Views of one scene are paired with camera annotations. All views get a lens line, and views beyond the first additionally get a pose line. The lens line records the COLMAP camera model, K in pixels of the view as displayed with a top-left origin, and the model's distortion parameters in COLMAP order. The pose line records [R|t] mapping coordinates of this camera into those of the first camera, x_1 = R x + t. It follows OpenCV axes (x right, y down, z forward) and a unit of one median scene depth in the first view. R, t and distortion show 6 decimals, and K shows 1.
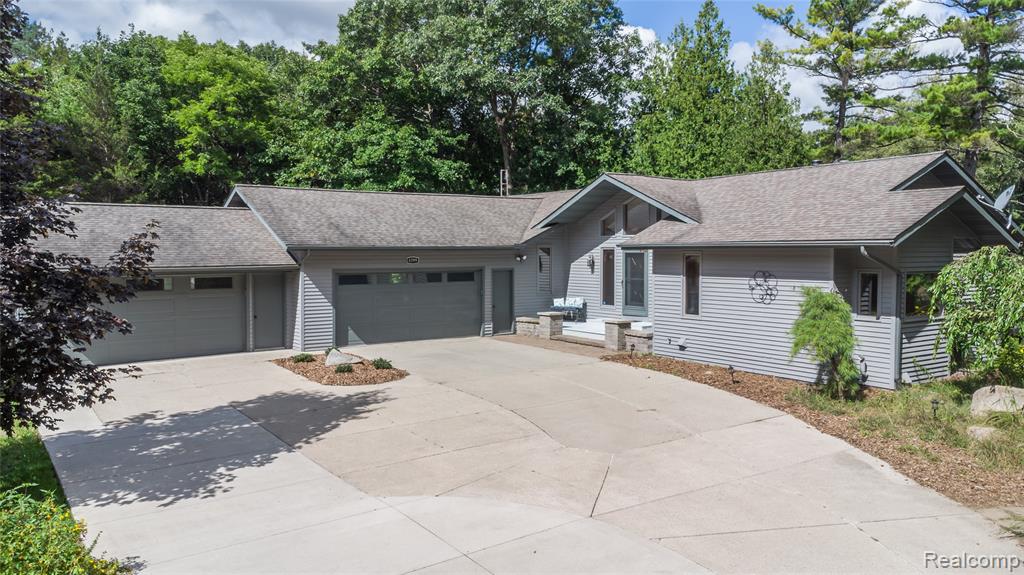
lens RADIAL K [[752.1, 0, 512.0], [0, 752.1, 287.5], [0, 0, 1]] dist [-0.001967, -0.001390]
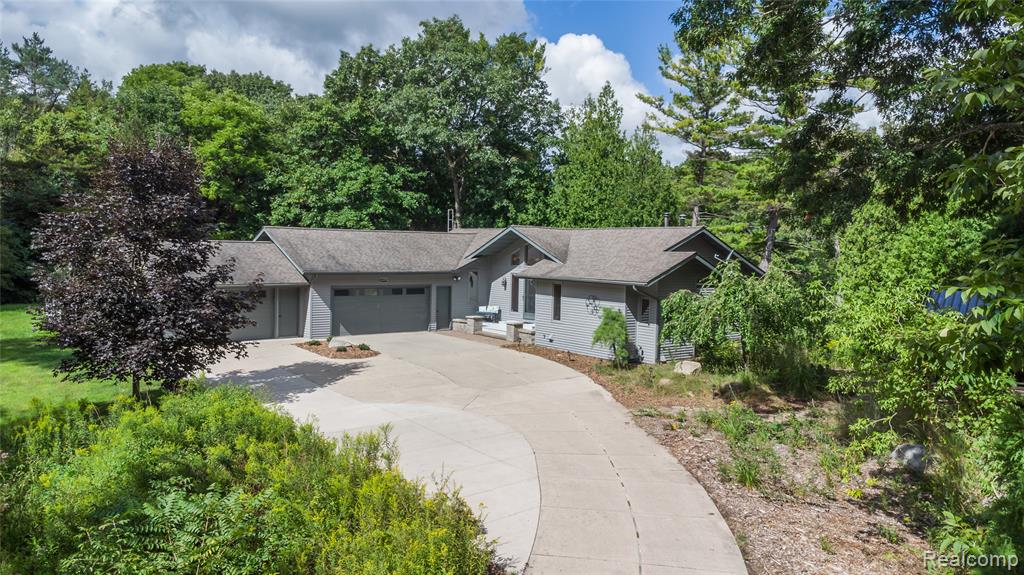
lens RADIAL K [[735.3, 0, 512.0], [0, 735.3, 287.5], [0, 0, 1]] dist [0.003104, 0.001855]
pose [[0.998522, 0.020189, 0.050457, 0.046023], [-0.020387, 0.999786, 0.003412, -0.028200], [-0.050377, -0.004436, 0.998720, -0.432114]]
